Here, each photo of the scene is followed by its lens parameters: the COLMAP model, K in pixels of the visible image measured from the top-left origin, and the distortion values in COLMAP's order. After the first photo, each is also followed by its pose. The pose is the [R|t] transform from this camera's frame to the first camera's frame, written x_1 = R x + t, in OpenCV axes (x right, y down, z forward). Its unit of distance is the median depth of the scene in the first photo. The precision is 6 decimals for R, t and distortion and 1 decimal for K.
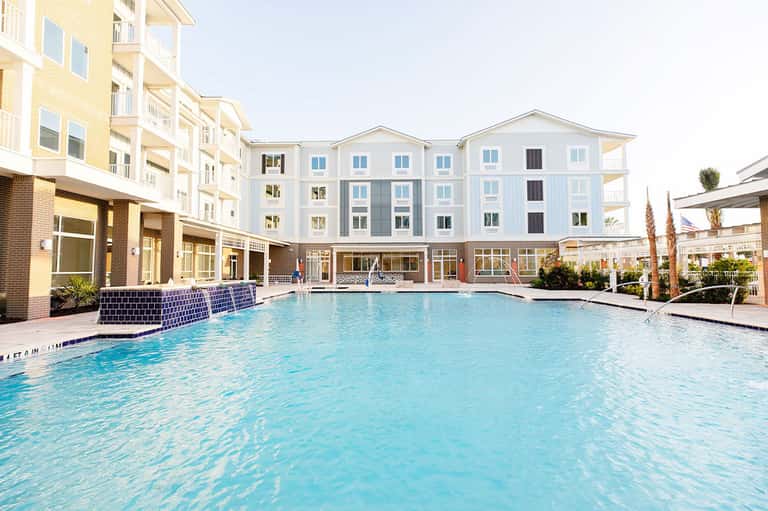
lens RADIAL K [[340.4, 0, 383.7], [0, 340.4, 239.1], [0, 0, 1]] dist [-0.000462, -0.000111]
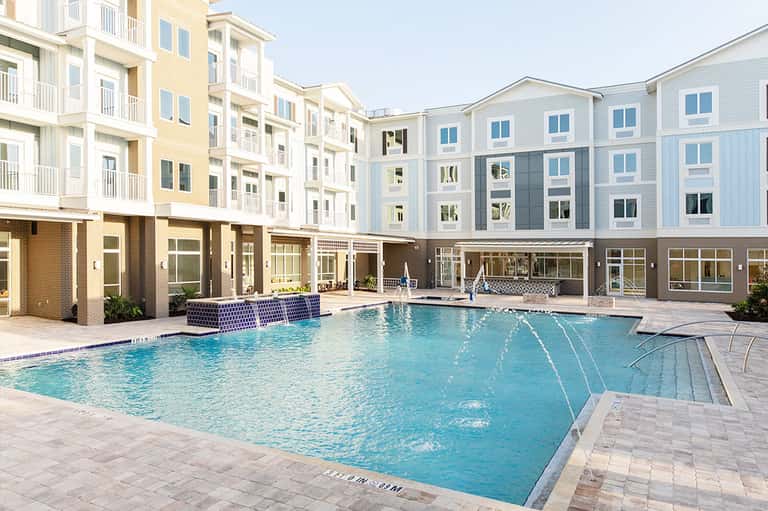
lens RADIAL K [[526.6, 0, 386.3], [0, 526.6, 237.4], [0, 0, 1]] dist [-0.003539, 0.000047]
pose [[0.891122, -0.000899, -0.453762, 0.231564], [0.023959, 0.998696, 0.045074, -0.050151], [0.453130, -0.051038, 0.889982, -0.144853]]
